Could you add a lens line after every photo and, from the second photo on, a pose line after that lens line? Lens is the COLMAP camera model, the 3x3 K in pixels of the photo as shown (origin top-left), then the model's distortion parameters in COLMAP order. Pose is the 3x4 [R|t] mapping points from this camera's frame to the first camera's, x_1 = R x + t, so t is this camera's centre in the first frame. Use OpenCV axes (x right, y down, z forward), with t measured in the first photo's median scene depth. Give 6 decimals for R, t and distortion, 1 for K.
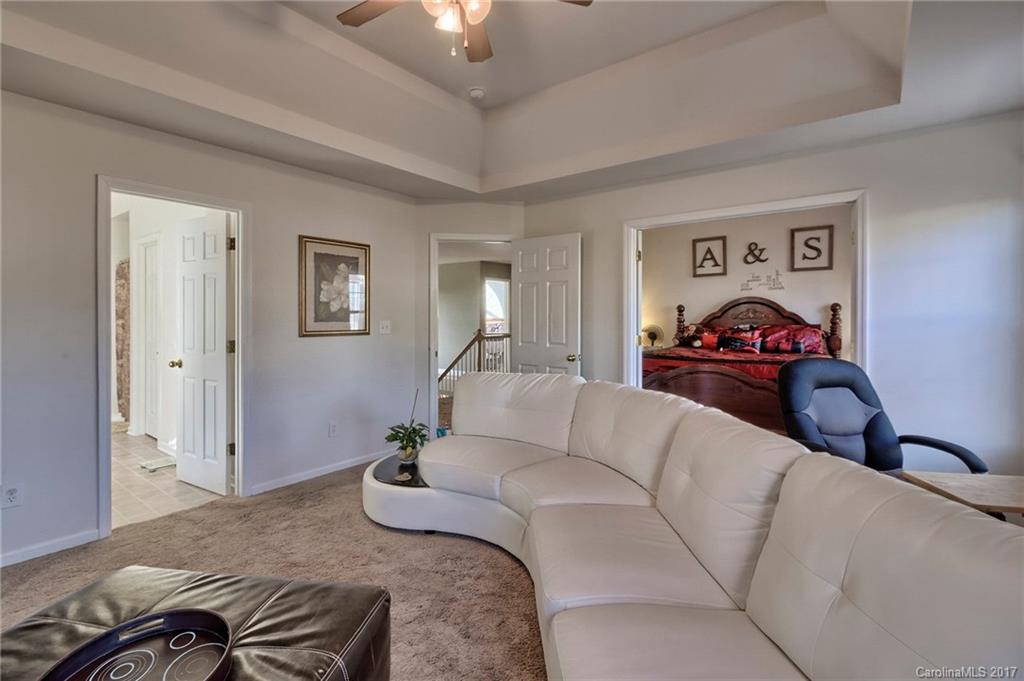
lens RADIAL K [[477.6, 0, 512.1], [0, 477.6, 326.4], [0, 0, 1]] dist [0.000803, -0.000299]
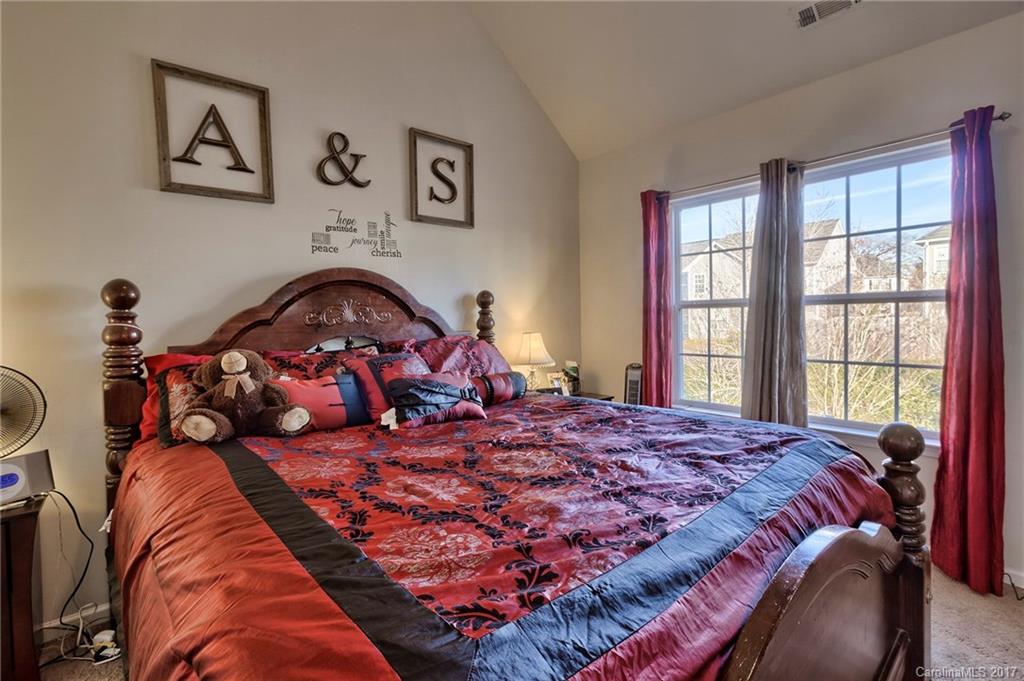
lens RADIAL K [[477.6, 0, 512.1], [0, 477.6, 326.4], [0, 0, 1]] dist [0.000803, -0.000299]
pose [[0.189635, -0.027089, 0.981481, 0.137457], [0.040574, 0.998982, 0.019733, -0.016625], [-0.981016, 0.036080, 0.190541, 0.785313]]
